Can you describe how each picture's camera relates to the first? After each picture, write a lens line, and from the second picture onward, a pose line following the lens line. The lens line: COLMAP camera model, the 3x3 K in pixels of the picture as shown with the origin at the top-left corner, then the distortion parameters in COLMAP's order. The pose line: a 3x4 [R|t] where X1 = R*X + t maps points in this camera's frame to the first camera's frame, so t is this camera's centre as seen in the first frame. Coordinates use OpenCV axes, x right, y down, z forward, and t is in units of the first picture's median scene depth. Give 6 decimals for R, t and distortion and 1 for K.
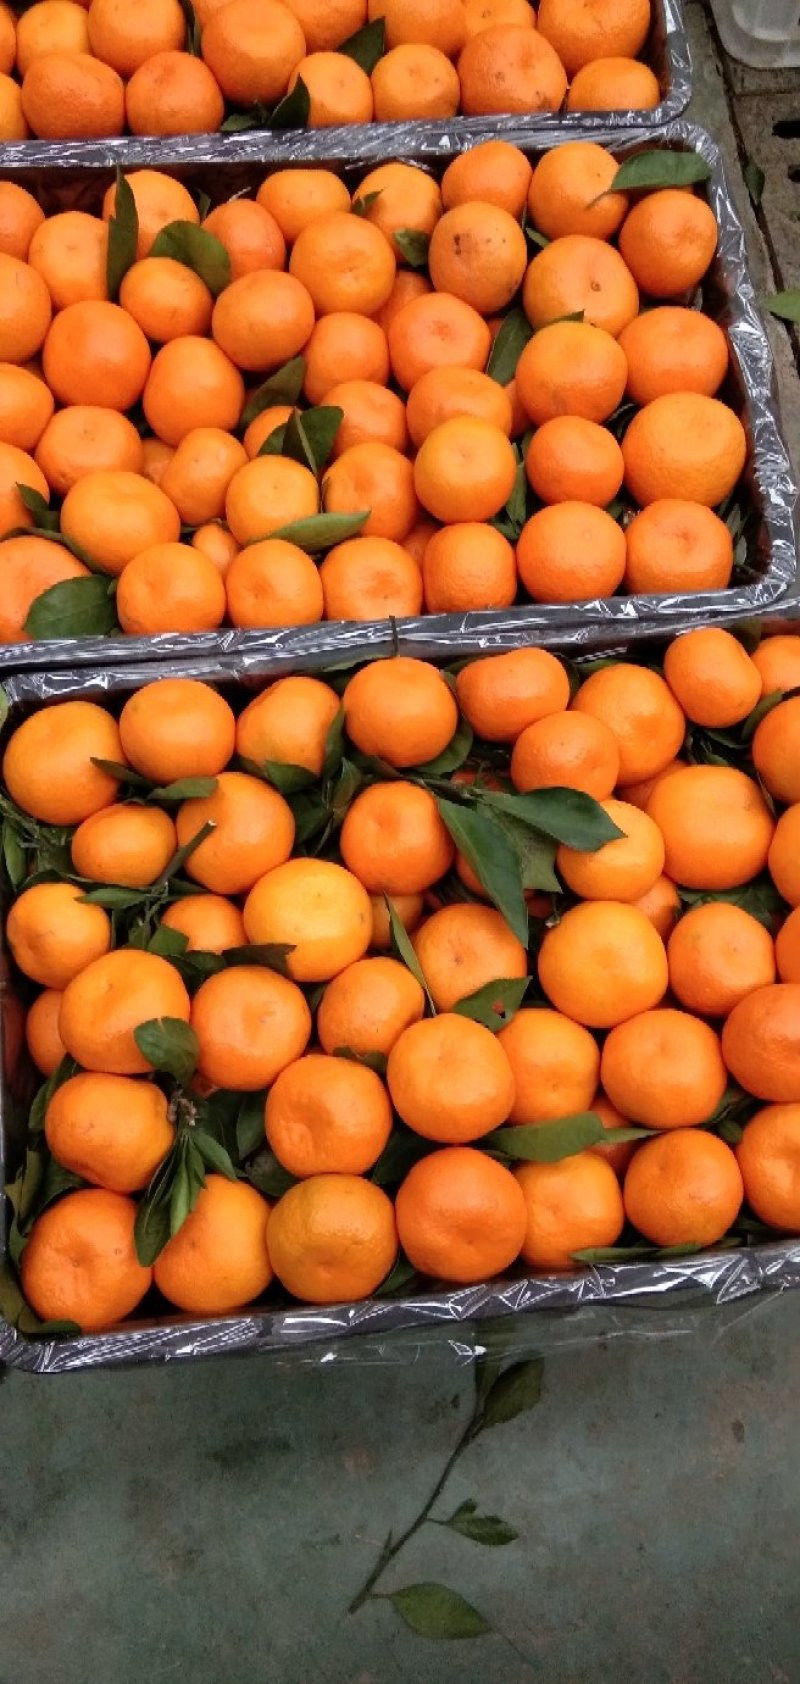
lens RADIAL K [[1362.3, 0, 400.0], [0, 1362.3, 842.0], [0, 0, 1]] dist [-0.002871, -0.005227]
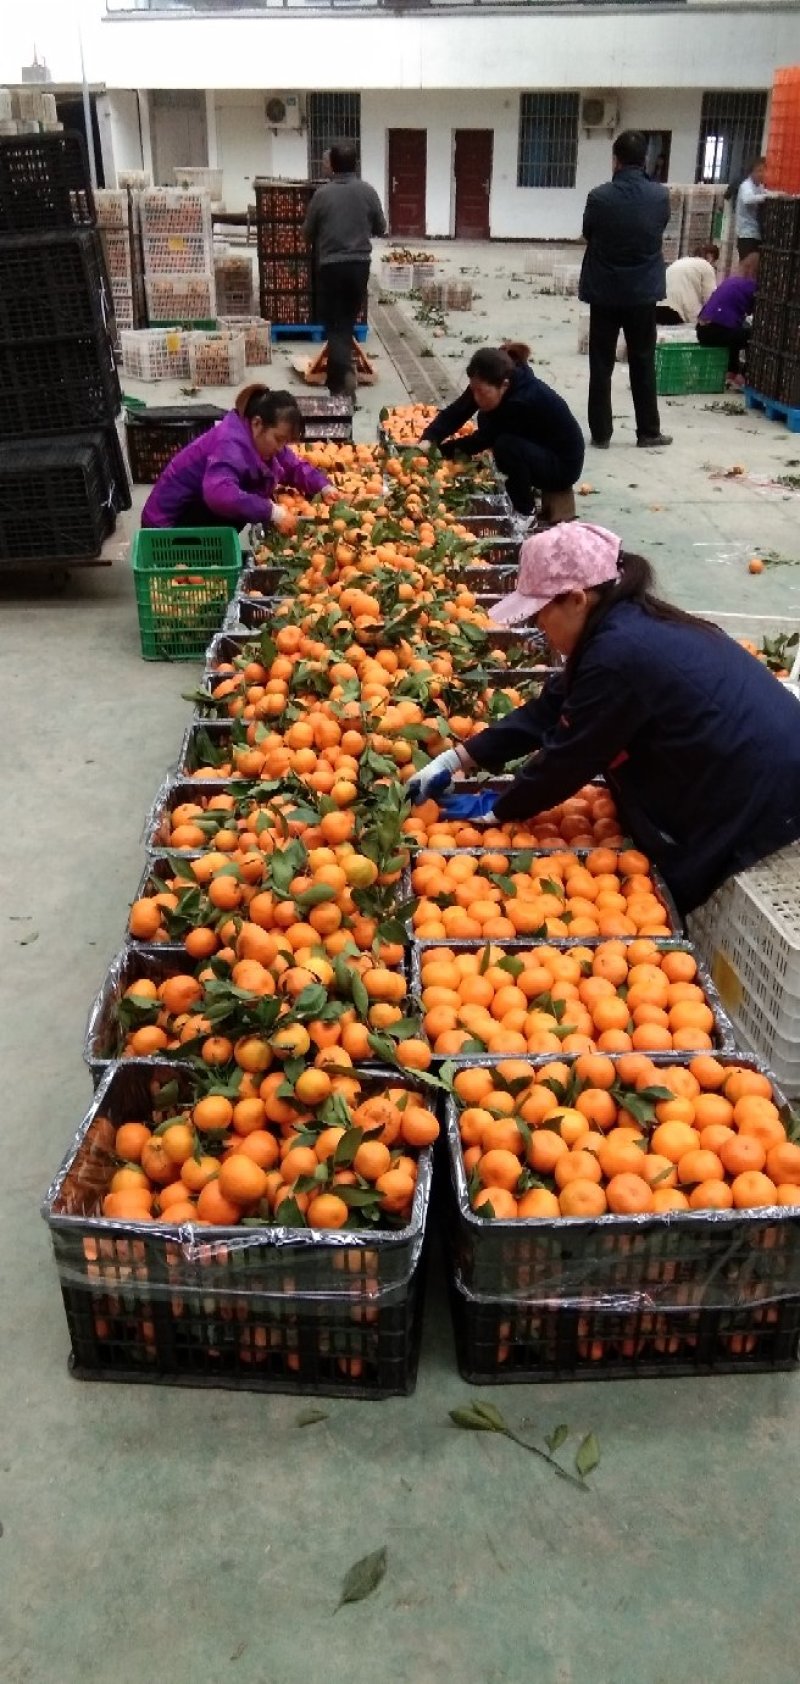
lens RADIAL K [[1362.3, 0, 400.0], [0, 1362.3, 842.0], [0, 0, 1]] dist [-0.002871, -0.005227]
pose [[0.997353, -0.014405, -0.071266, -0.174579], [-0.040518, 0.703753, -0.709289, 1.433107], [0.060371, 0.710299, 0.701306, -1.208302]]
